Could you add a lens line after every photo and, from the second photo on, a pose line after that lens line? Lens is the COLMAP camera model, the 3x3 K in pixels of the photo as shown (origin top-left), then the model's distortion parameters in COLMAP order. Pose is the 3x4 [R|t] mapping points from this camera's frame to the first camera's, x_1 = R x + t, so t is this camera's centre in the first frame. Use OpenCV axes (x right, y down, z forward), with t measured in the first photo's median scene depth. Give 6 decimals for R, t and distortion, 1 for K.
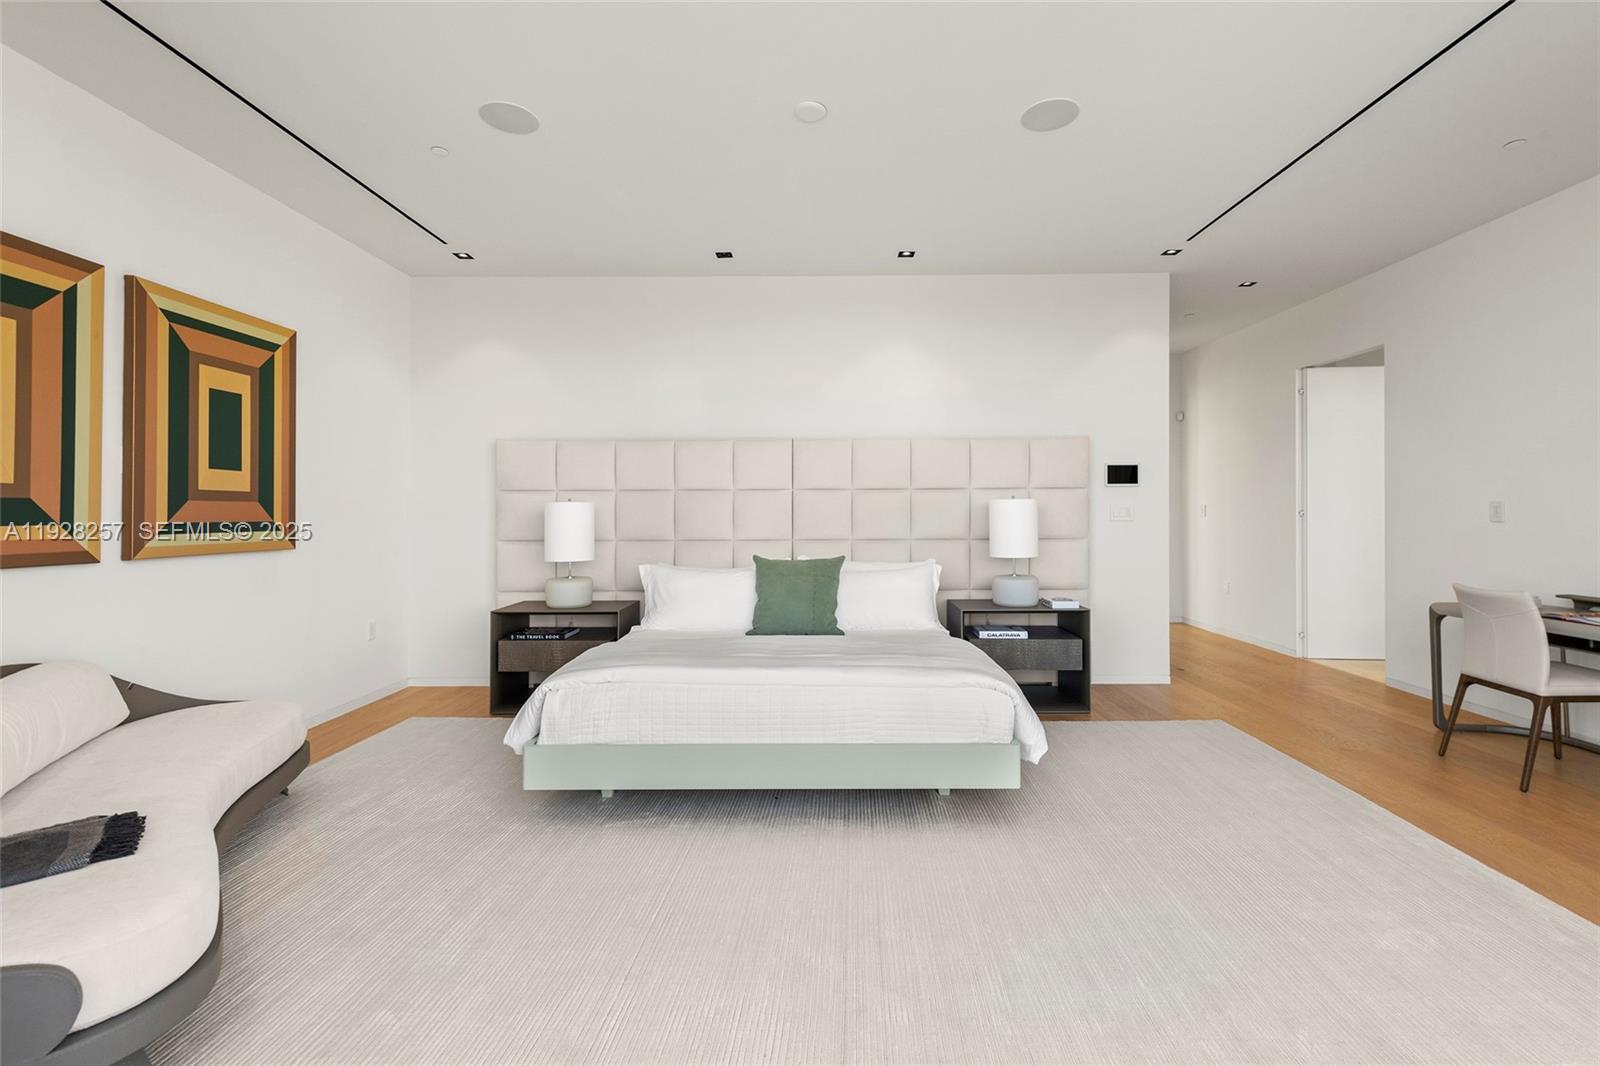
lens RADIAL K [[736.2, 0, 798.2], [0, 736.2, 517.8], [0, 0, 1]] dist [0.009995, -0.002952]
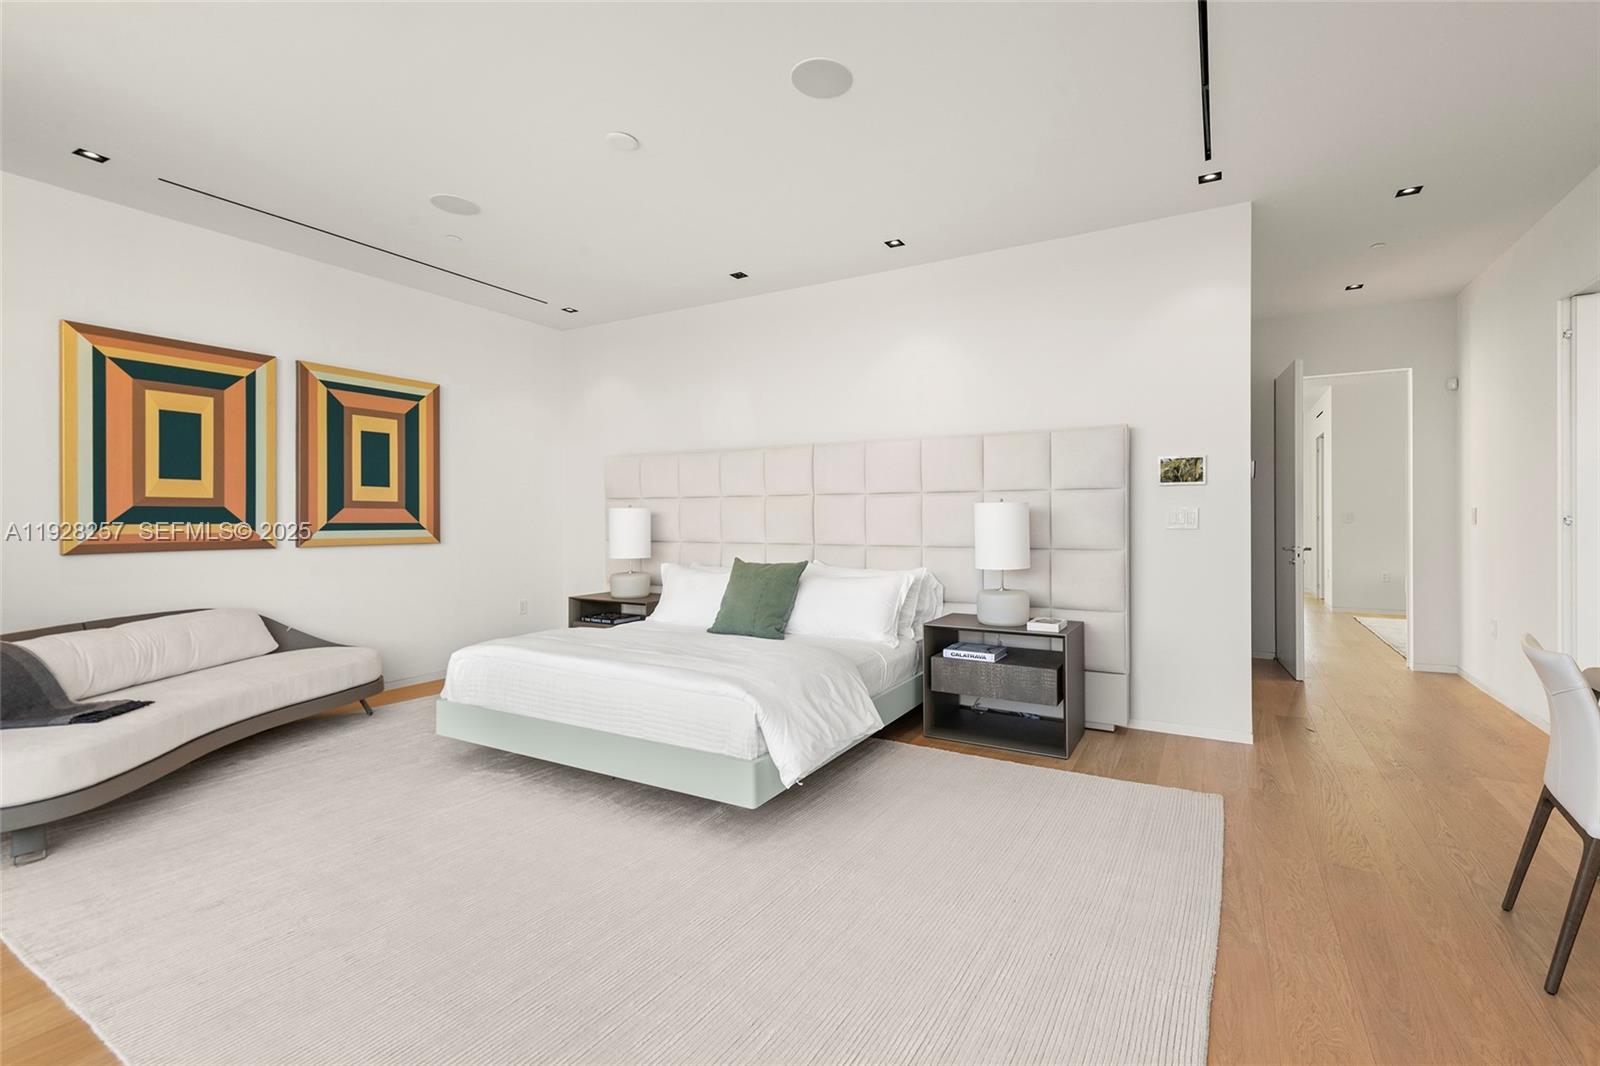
lens RADIAL K [[711.0, 0, 800.7], [0, 711.0, 529.8], [0, 0, 1]] dist [0.012651, -0.001170]
pose [[0.875440, 0.010953, -0.483203, 0.585015], [-0.006357, 0.999918, 0.011149, -0.001452], [0.483286, -0.006689, 0.875437, 0.169879]]
